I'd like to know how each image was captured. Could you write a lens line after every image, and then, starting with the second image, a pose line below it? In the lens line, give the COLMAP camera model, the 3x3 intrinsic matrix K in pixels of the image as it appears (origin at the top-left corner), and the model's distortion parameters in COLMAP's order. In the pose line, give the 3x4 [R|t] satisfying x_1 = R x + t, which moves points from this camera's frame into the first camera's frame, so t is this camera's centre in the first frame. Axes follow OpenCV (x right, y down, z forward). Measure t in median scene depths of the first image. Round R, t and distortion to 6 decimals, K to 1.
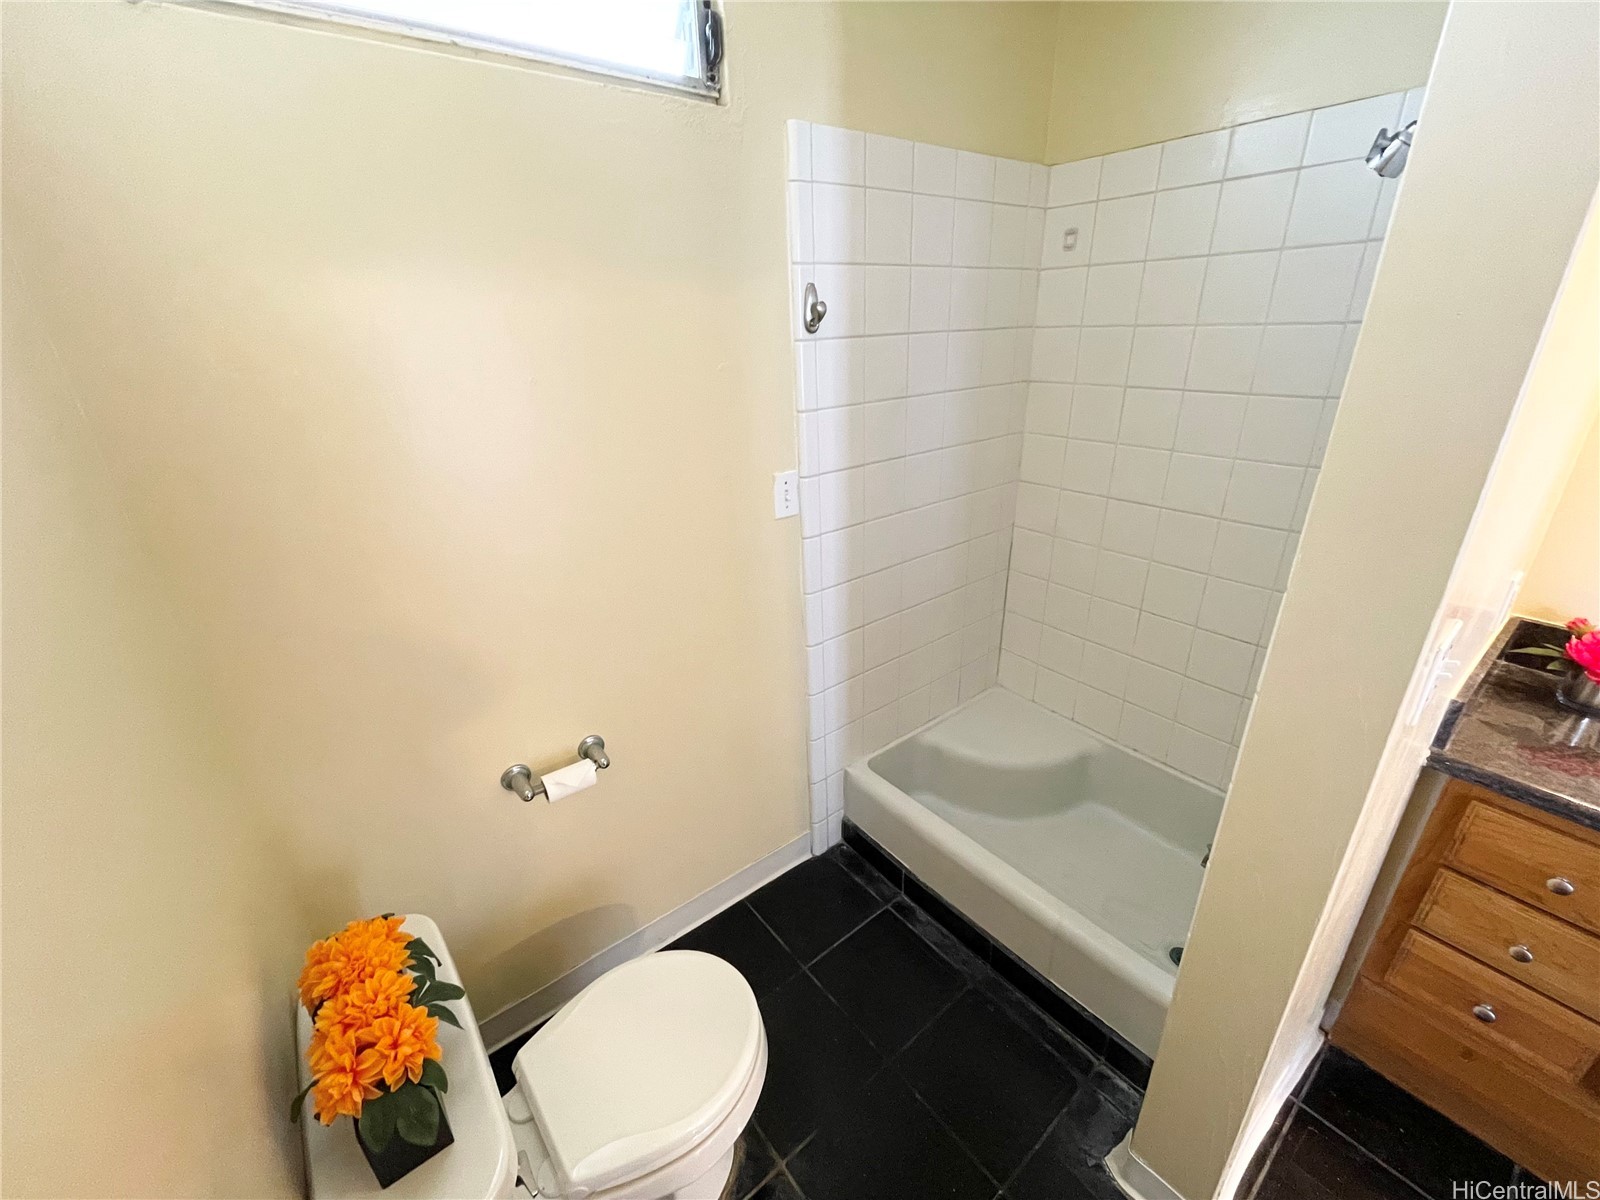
lens RADIAL K [[652.4, 0, 801.2], [0, 652.4, 596.6], [0, 0, 1]] dist [-0.001133, 0.000144]
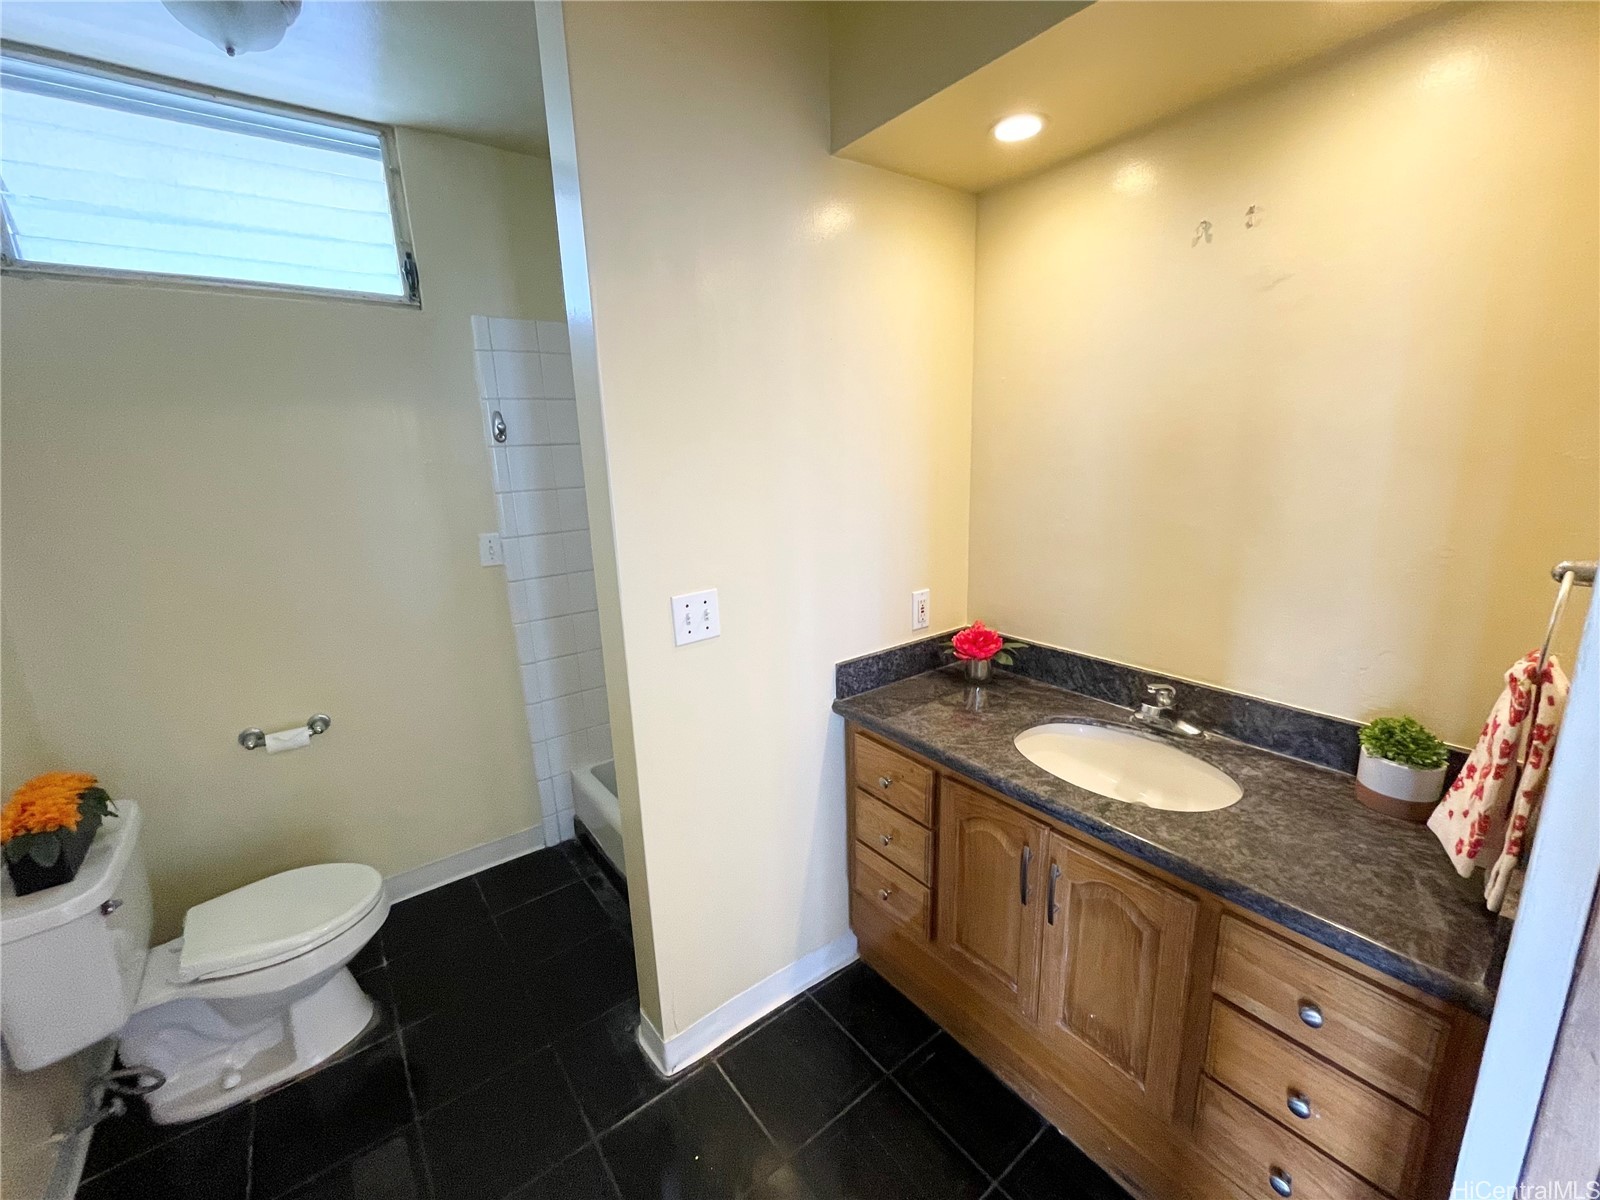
lens RADIAL K [[652.4, 0, 796.8], [0, 652.4, 596.2], [0, 0, 1]] dist [-0.001133, 0.000144]
pose [[0.999908, -0.001491, -0.013470, 0.731960], [-0.000904, 0.984381, -0.176048, 0.212576], [0.013522, 0.176044, 0.984289, -0.413271]]
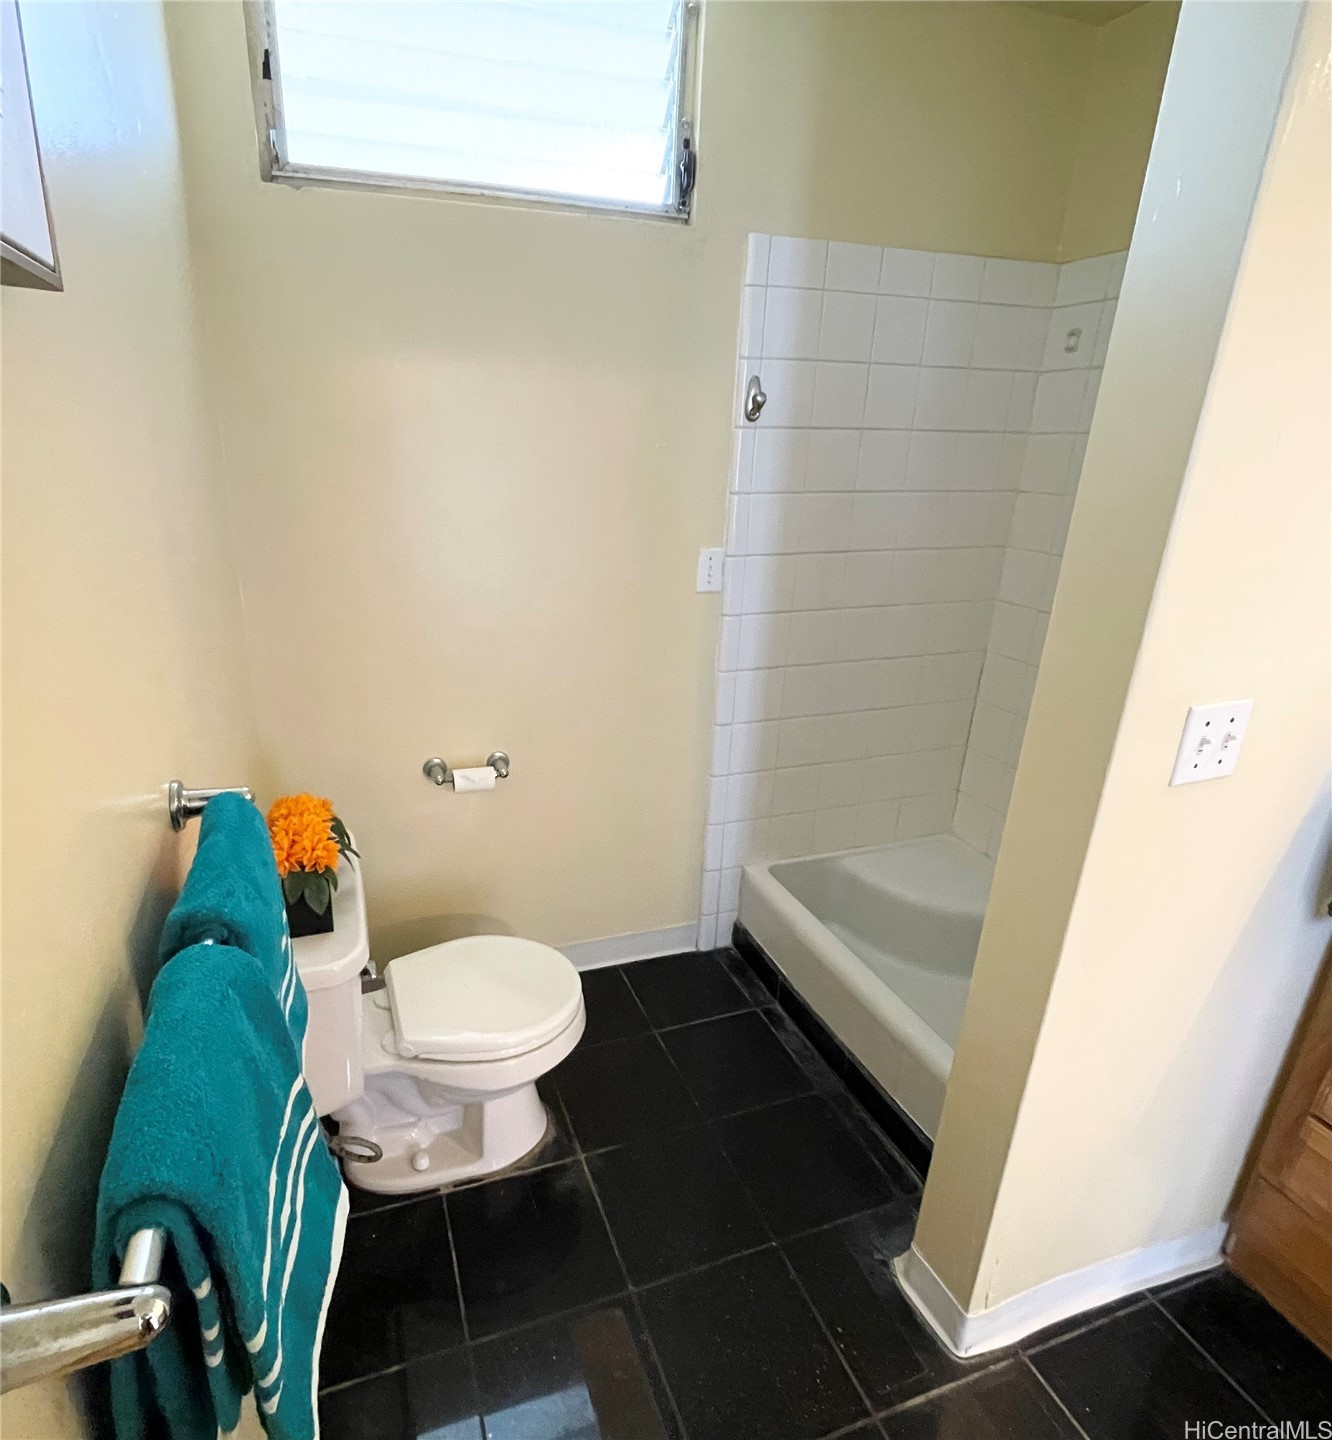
lens RADIAL K [[782.0, 0, 583.0], [0, 782.0, 716.7], [0, 0, 1]] dist [-0.000828, -0.000127]
pose [[0.935790, 0.159264, -0.314534, 0.245412], [-0.176722, 0.983874, -0.027594, 0.165951], [0.305067, 0.081408, 0.948845, -0.280134]]
